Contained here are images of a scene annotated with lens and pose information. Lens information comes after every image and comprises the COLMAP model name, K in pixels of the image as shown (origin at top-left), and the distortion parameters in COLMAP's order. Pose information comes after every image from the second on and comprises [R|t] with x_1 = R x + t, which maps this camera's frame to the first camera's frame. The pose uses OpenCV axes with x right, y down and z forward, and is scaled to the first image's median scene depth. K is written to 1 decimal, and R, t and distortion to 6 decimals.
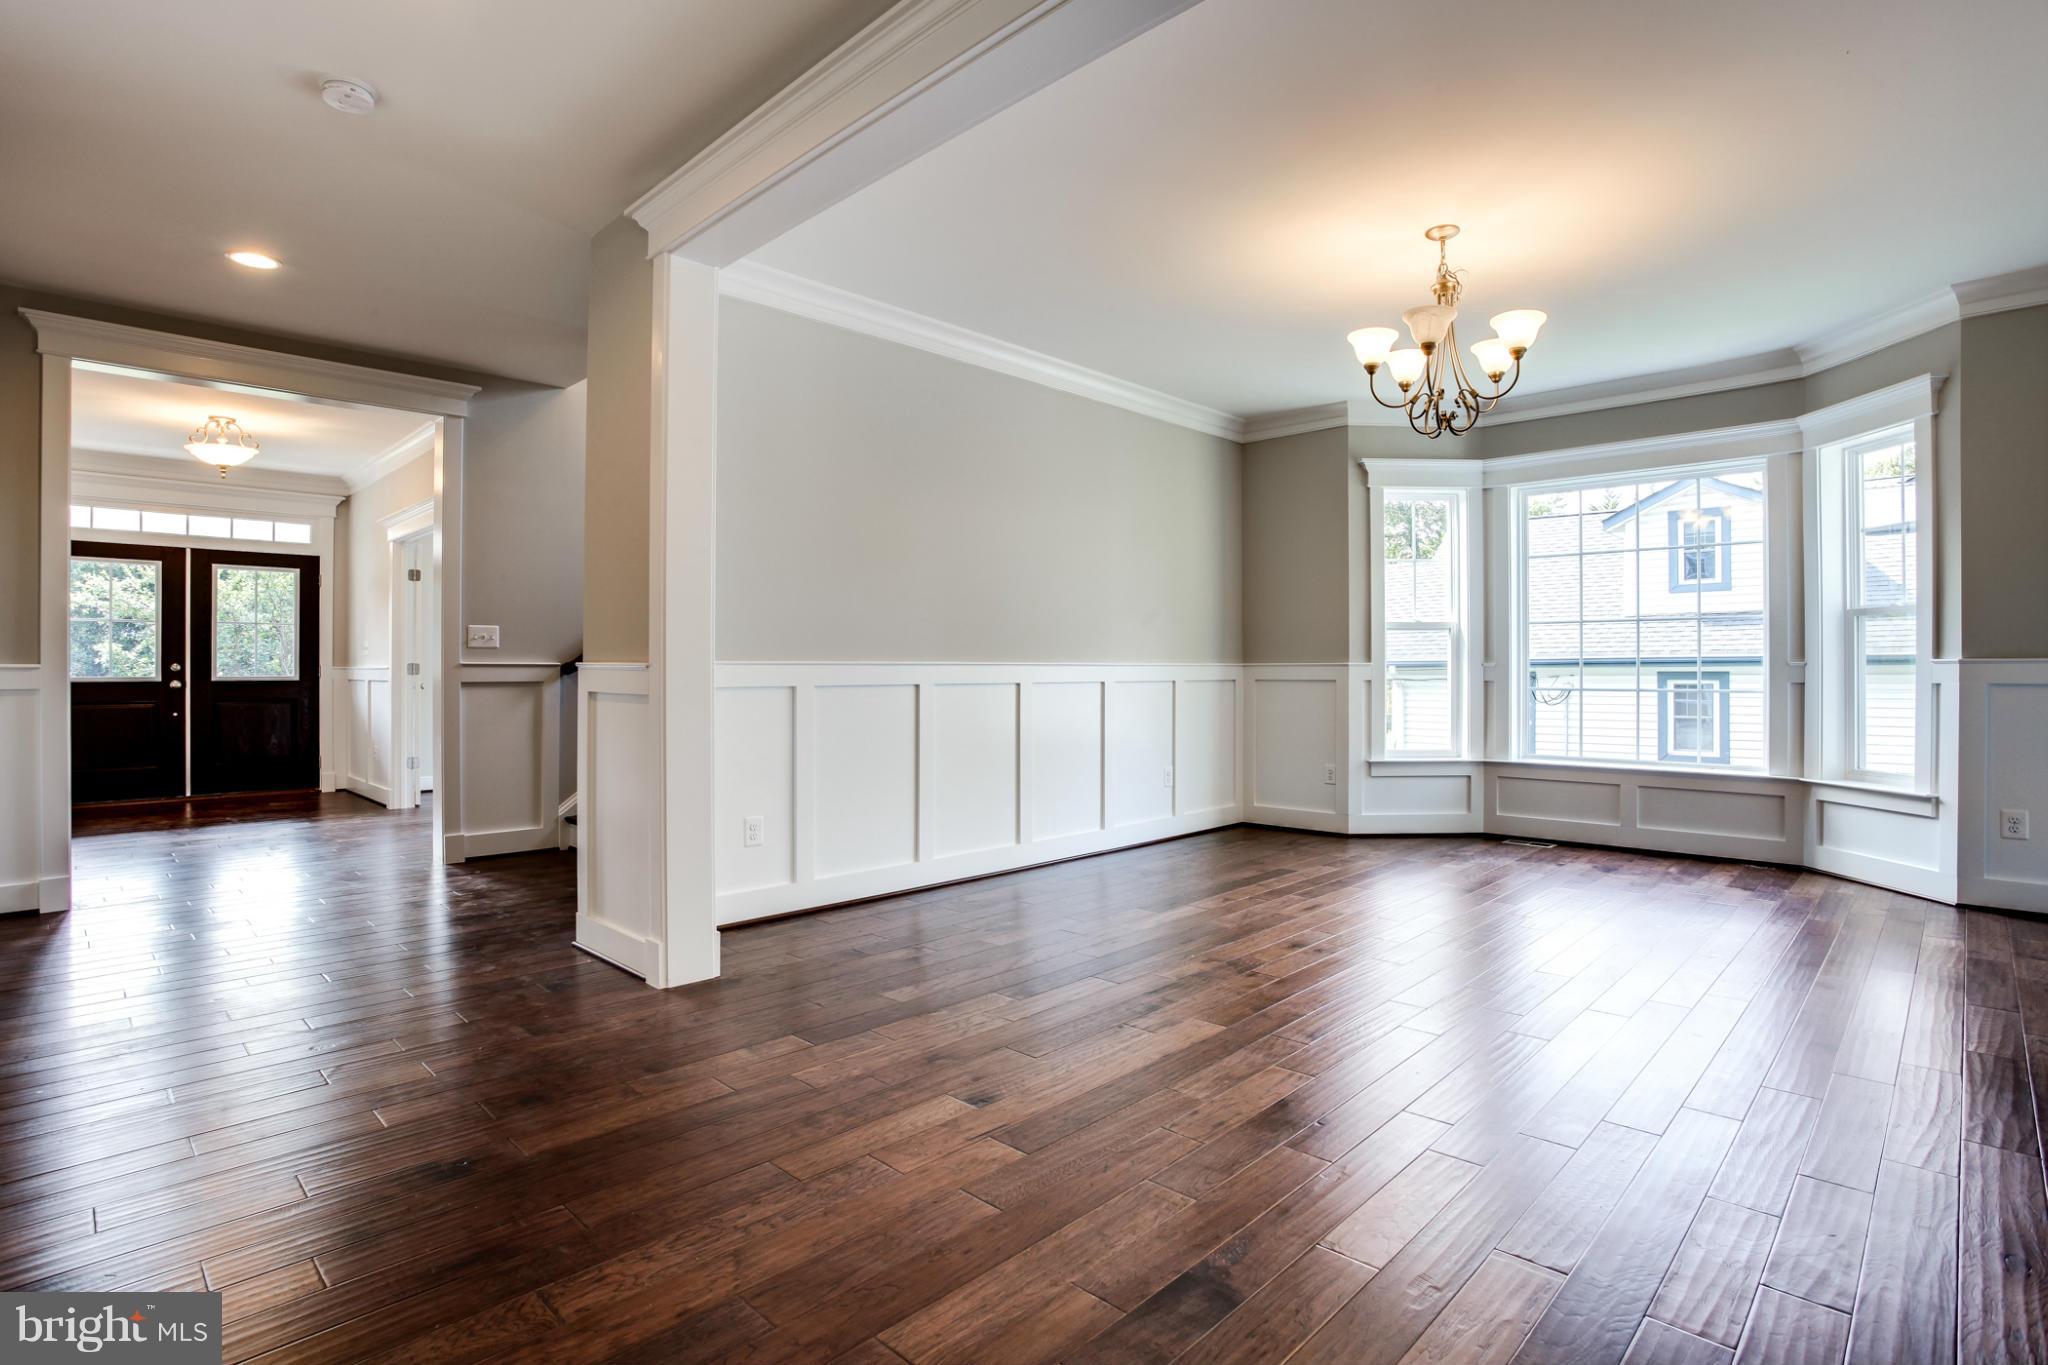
lens RADIAL K [[1007.3, 0, 1022.1], [0, 1007.3, 670.9], [0, 0, 1]] dist [-0.056389, 0.029066]
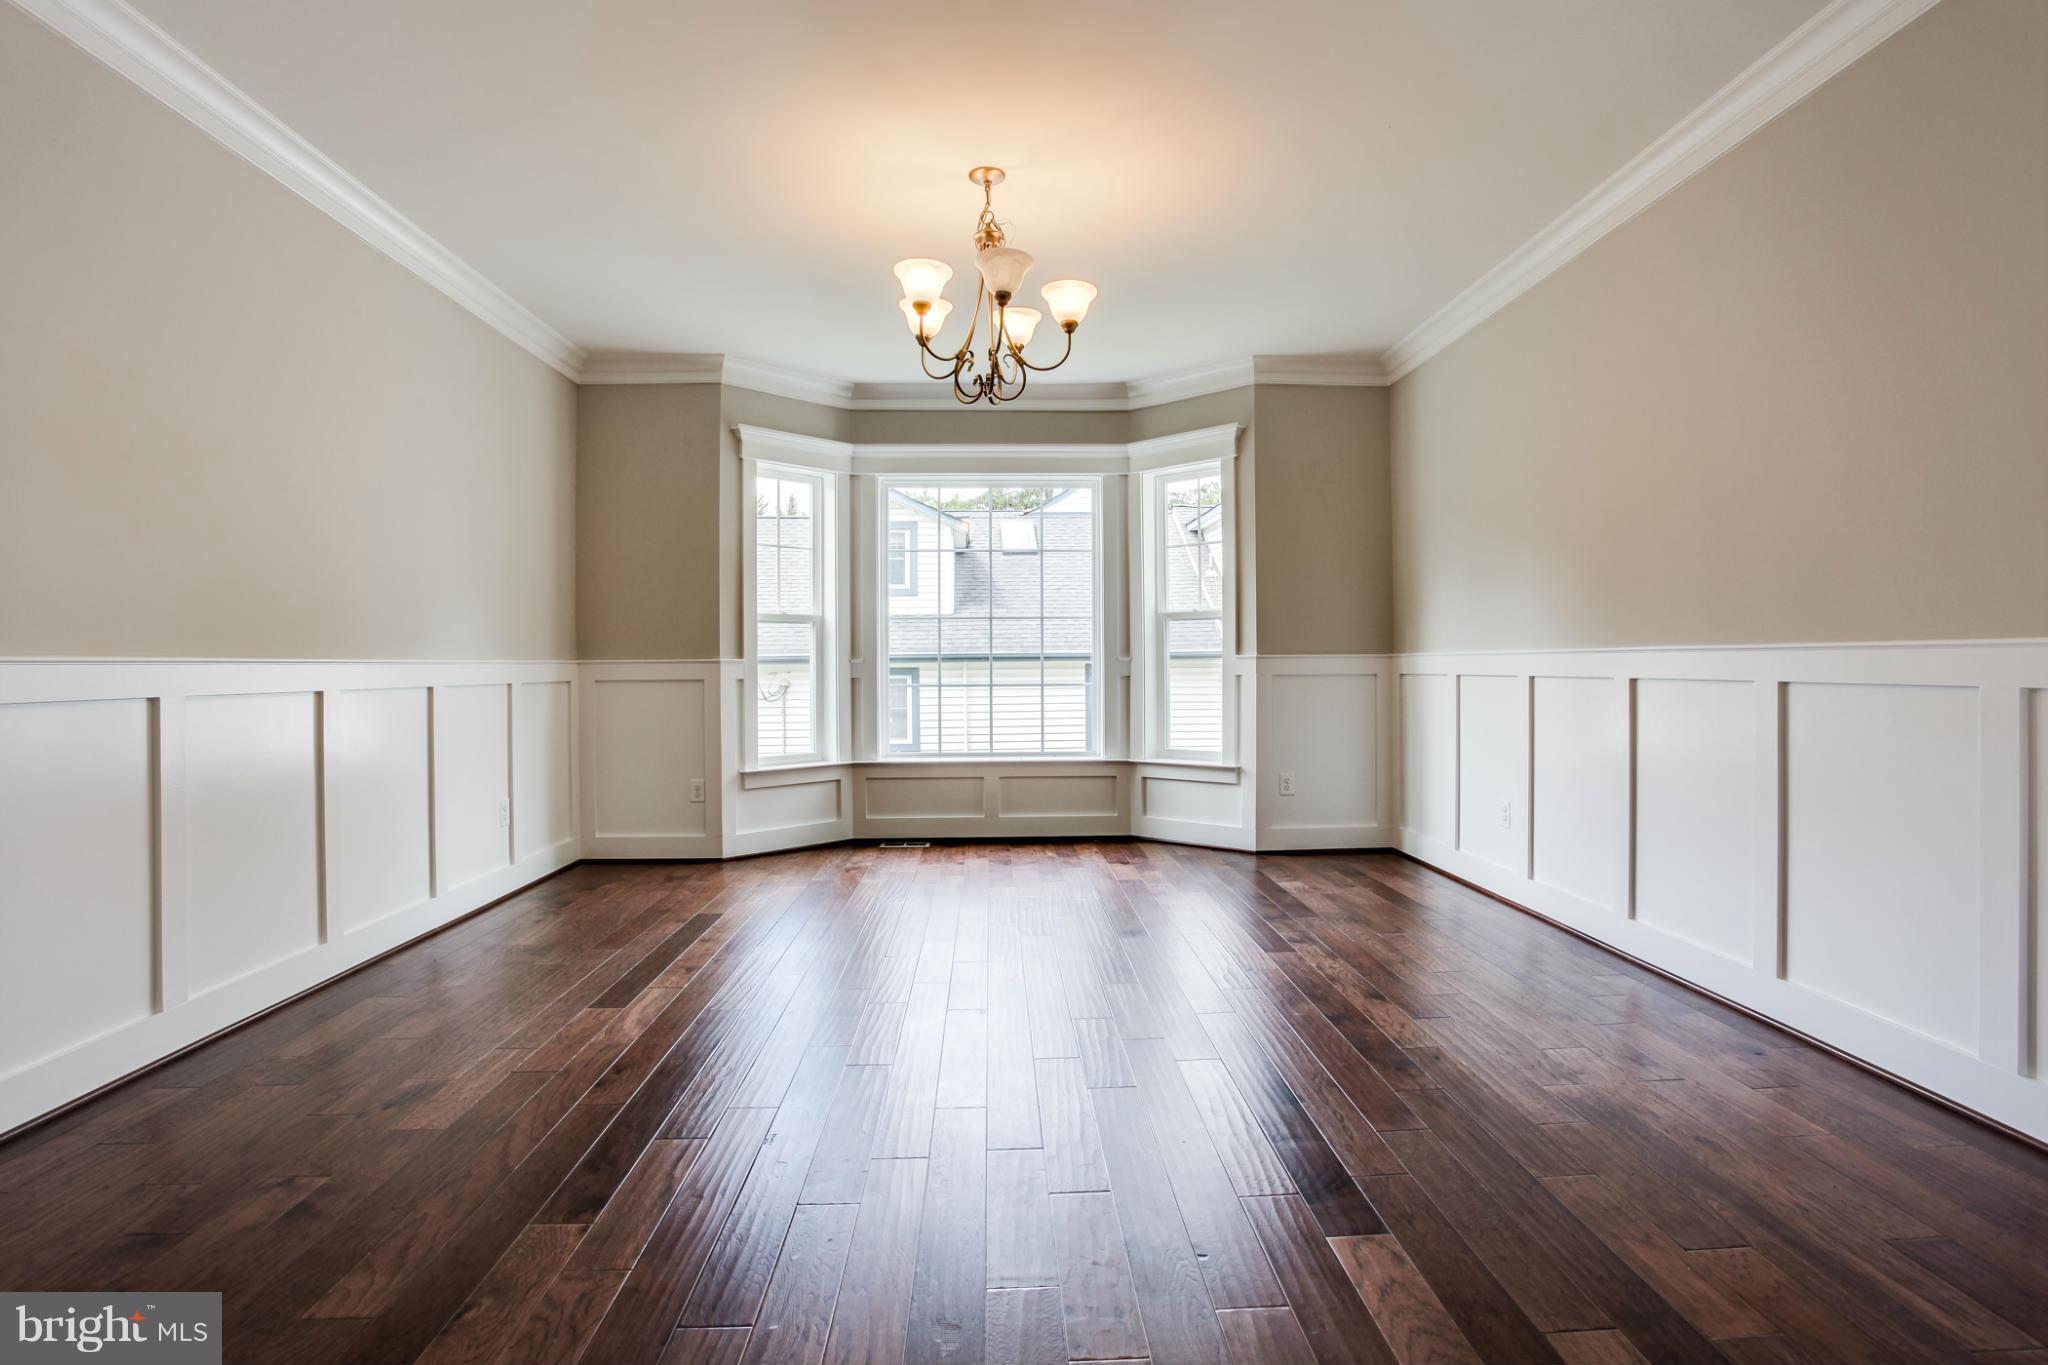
lens RADIAL K [[1036.3, 0, 1025.5], [0, 1036.3, 661.5], [0, 0, 1]] dist [-0.073288, 0.032794]
pose [[0.694016, -0.002005, 0.719957, -0.131050], [0.007682, 0.999960, -0.004621, 0.000019], [-0.719919, 0.008737, 0.694003, 0.205750]]
